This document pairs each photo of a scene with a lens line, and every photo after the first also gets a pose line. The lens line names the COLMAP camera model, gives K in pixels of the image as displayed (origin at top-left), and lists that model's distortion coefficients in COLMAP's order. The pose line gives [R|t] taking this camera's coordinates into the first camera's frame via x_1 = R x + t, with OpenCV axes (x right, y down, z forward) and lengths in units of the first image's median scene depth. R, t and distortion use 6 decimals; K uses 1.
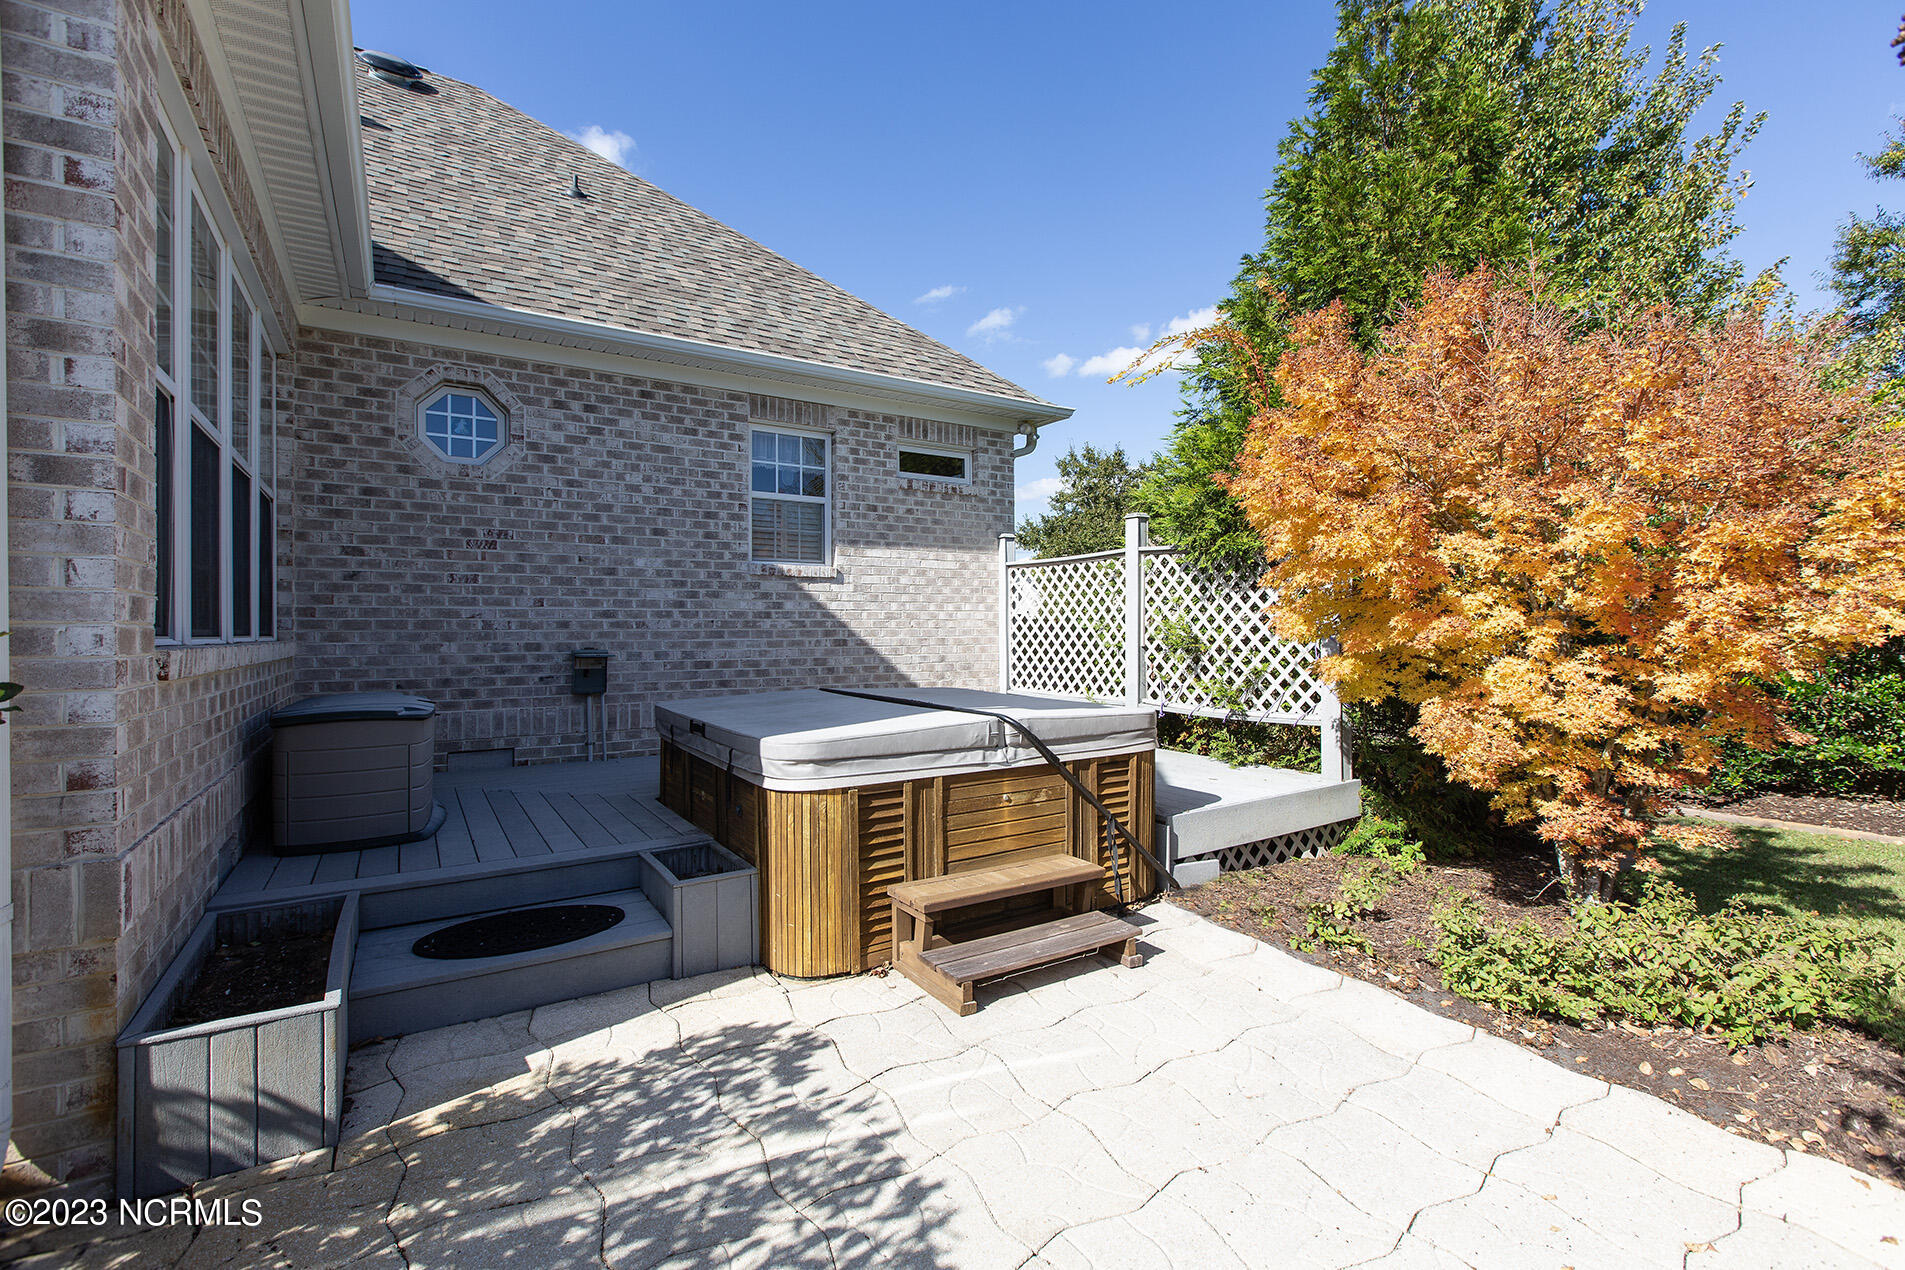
lens RADIAL K [[851.9, 0, 947.9], [0, 851.9, 621.7], [0, 0, 1]] dist [0.010667, -0.001423]
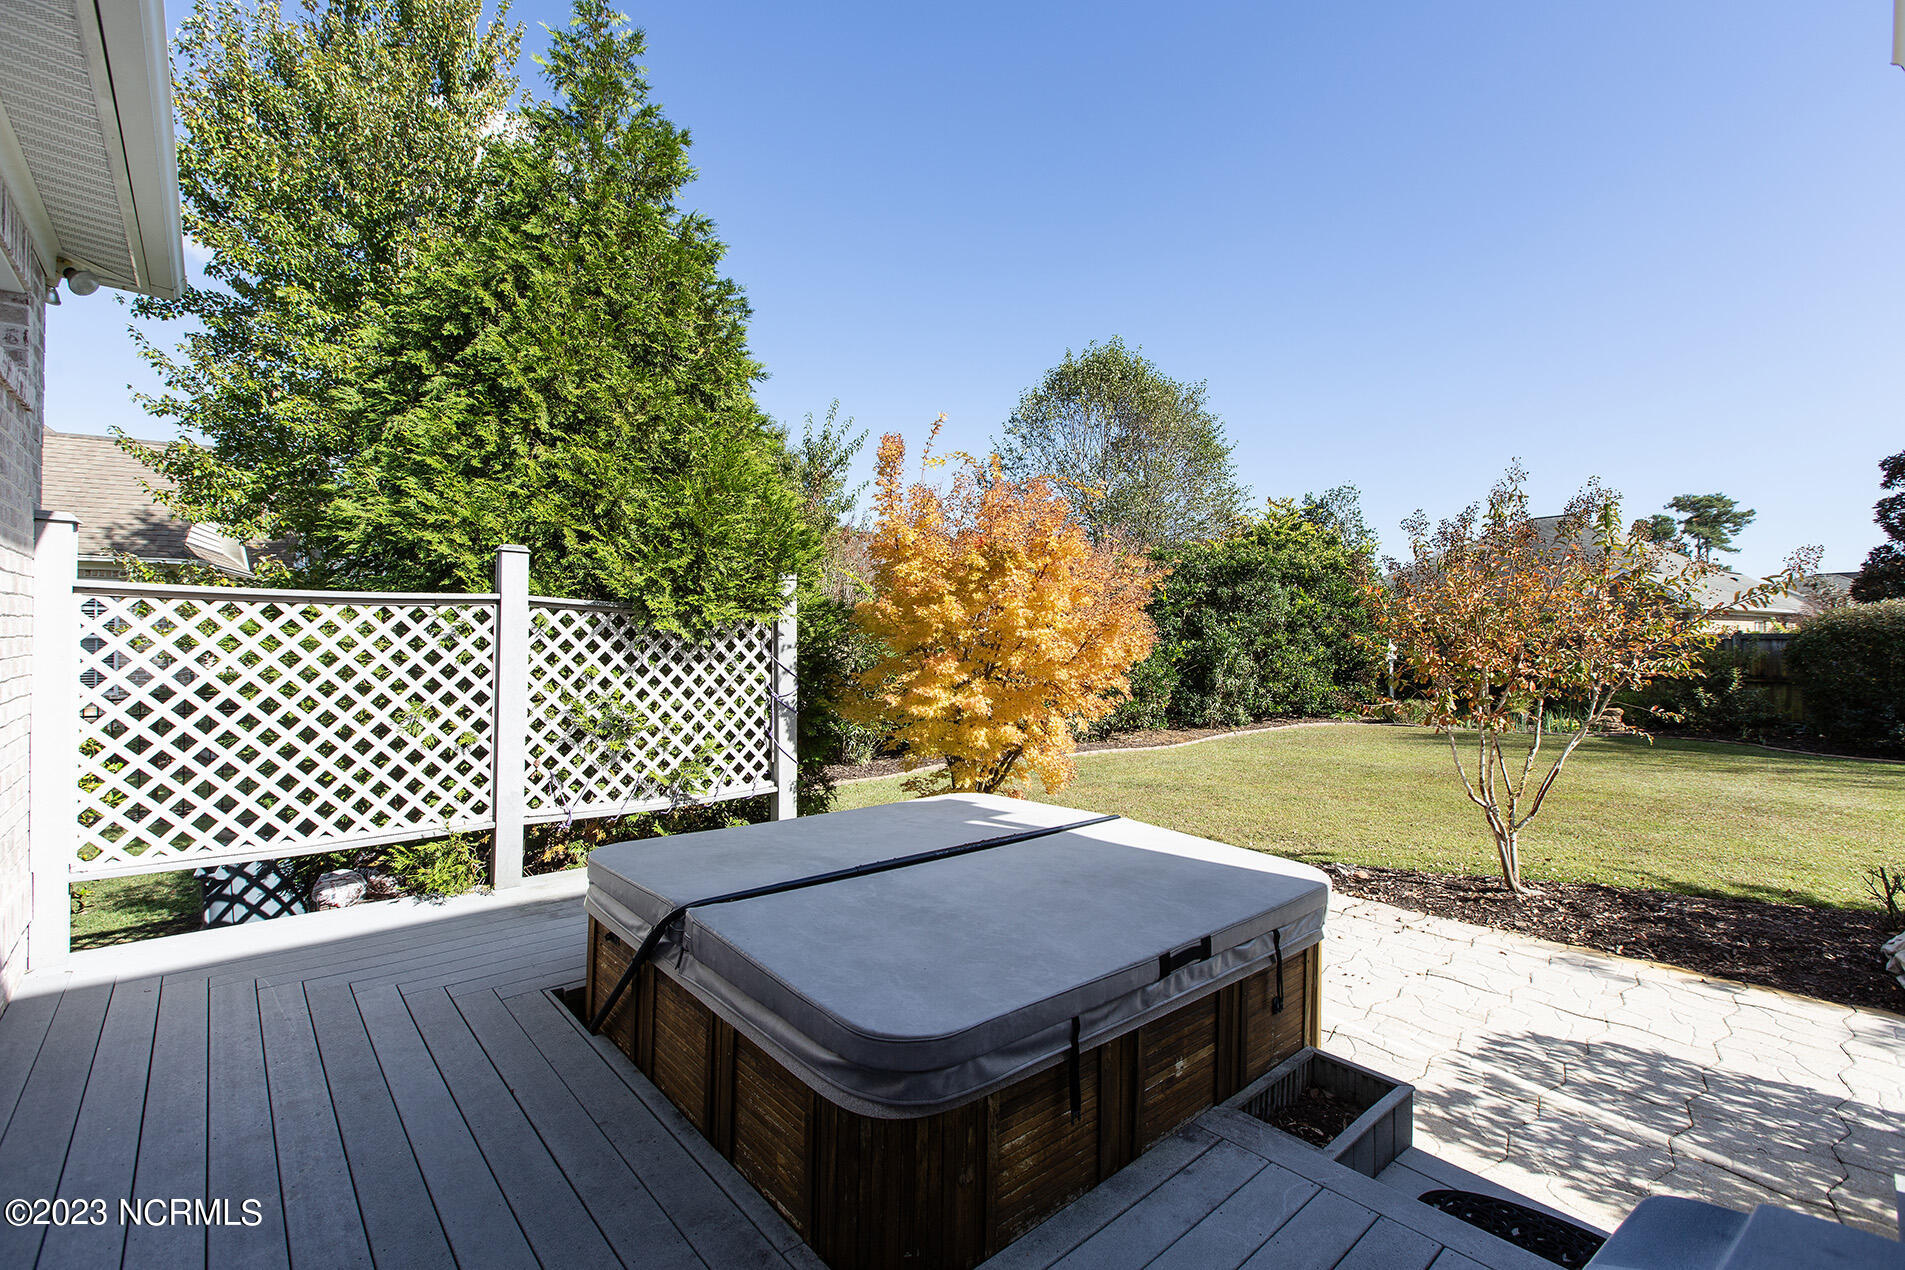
lens RADIAL K [[851.9, 0, 943.2], [0, 851.9, 631.6], [0, 0, 1]] dist [0.010667, -0.001423]
pose [[-0.158883, 0.003335, 0.987292, -0.584320], [-0.018257, 0.999813, -0.006315, -0.066913], [-0.987129, -0.019029, -0.158792, 0.865491]]
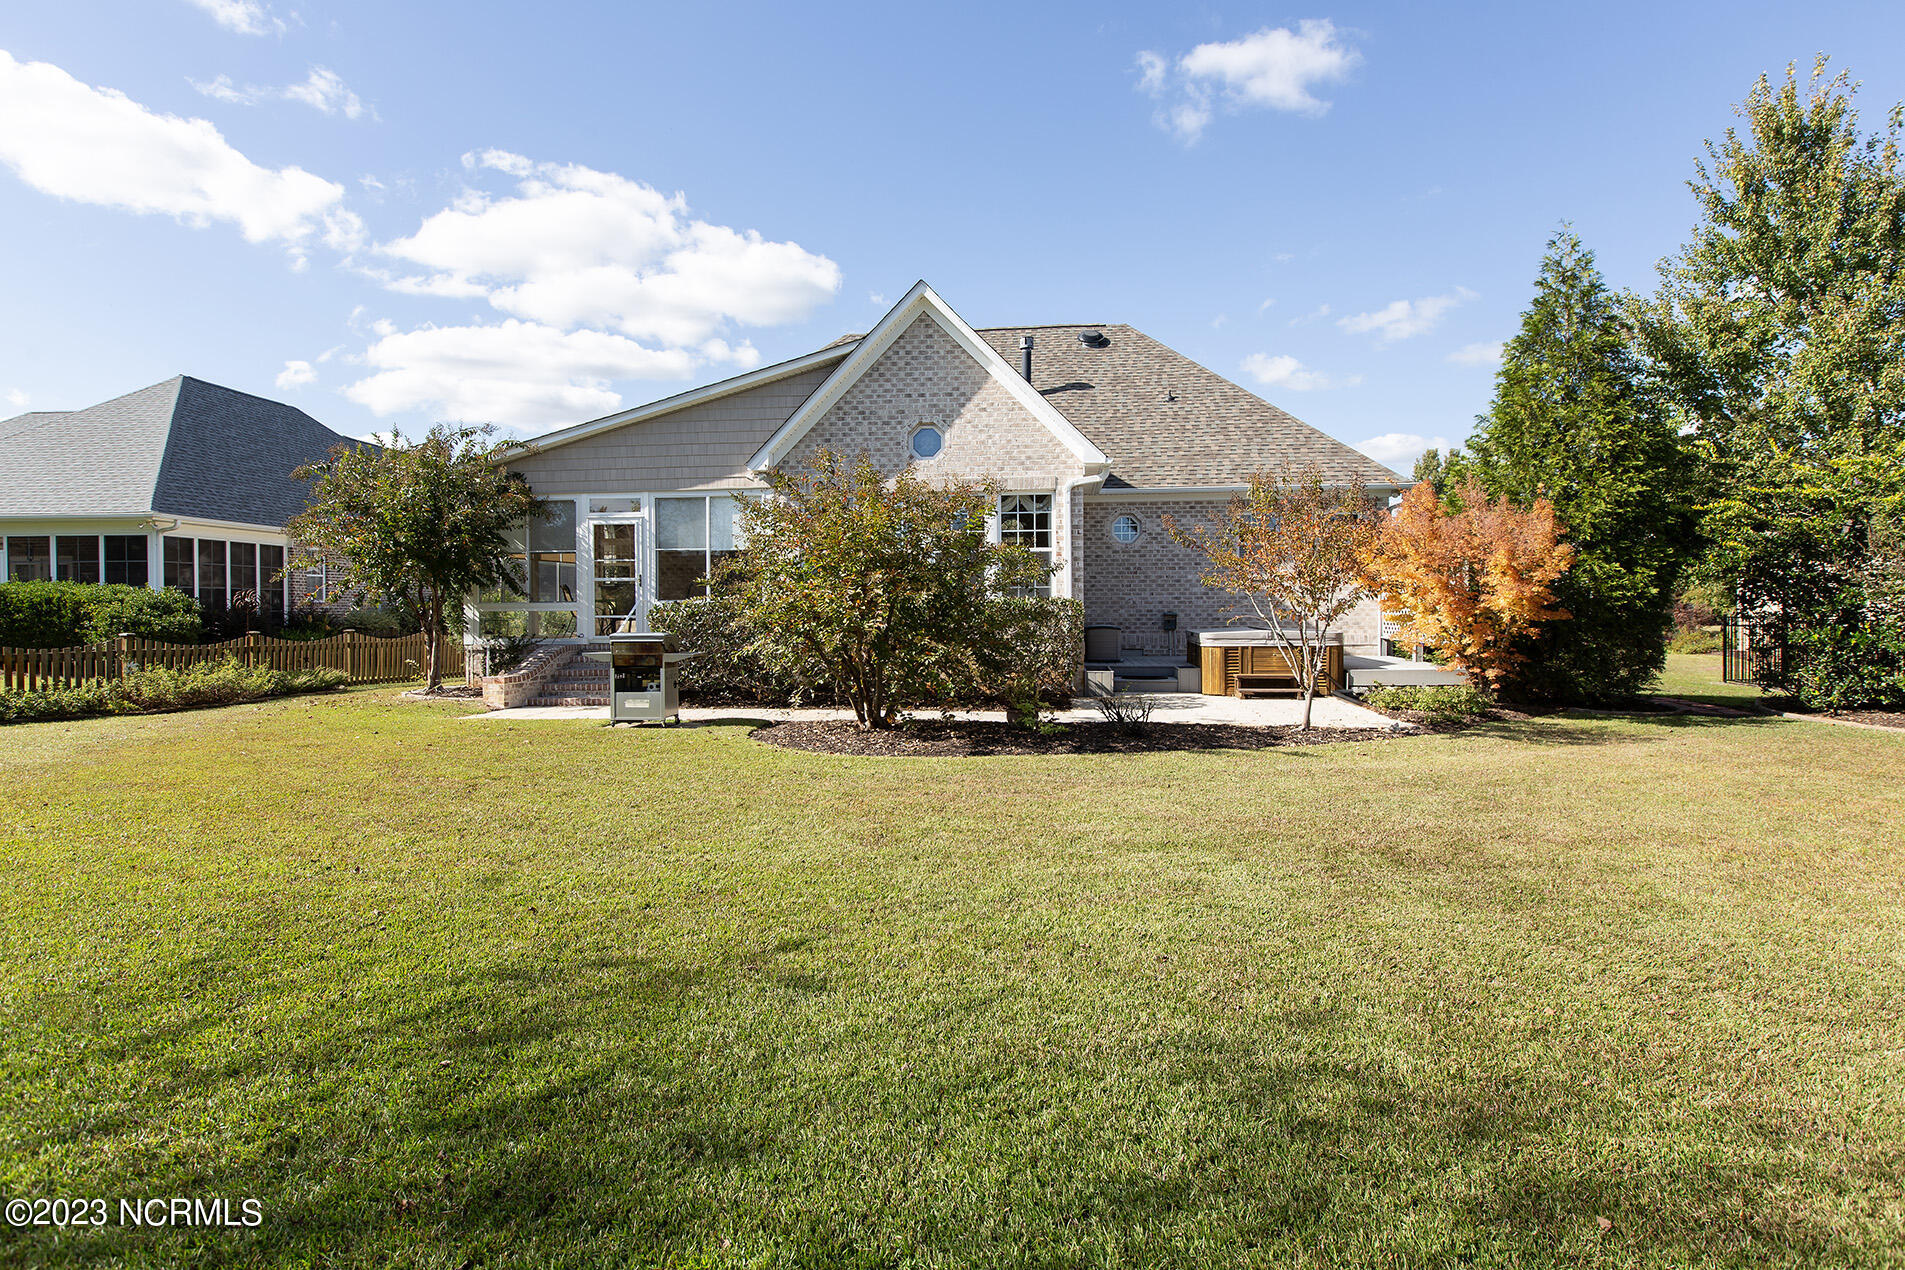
lens RADIAL K [[964.9, 0, 959.4], [0, 964.9, 623.4], [0, 0, 1]] dist [-0.004498, -0.000149]
pose [[0.786849, 0.011877, -0.617031, 1.153619], [0.007648, 0.999550, 0.028993, -0.029523], [0.617098, -0.027533, 0.786404, -2.210129]]
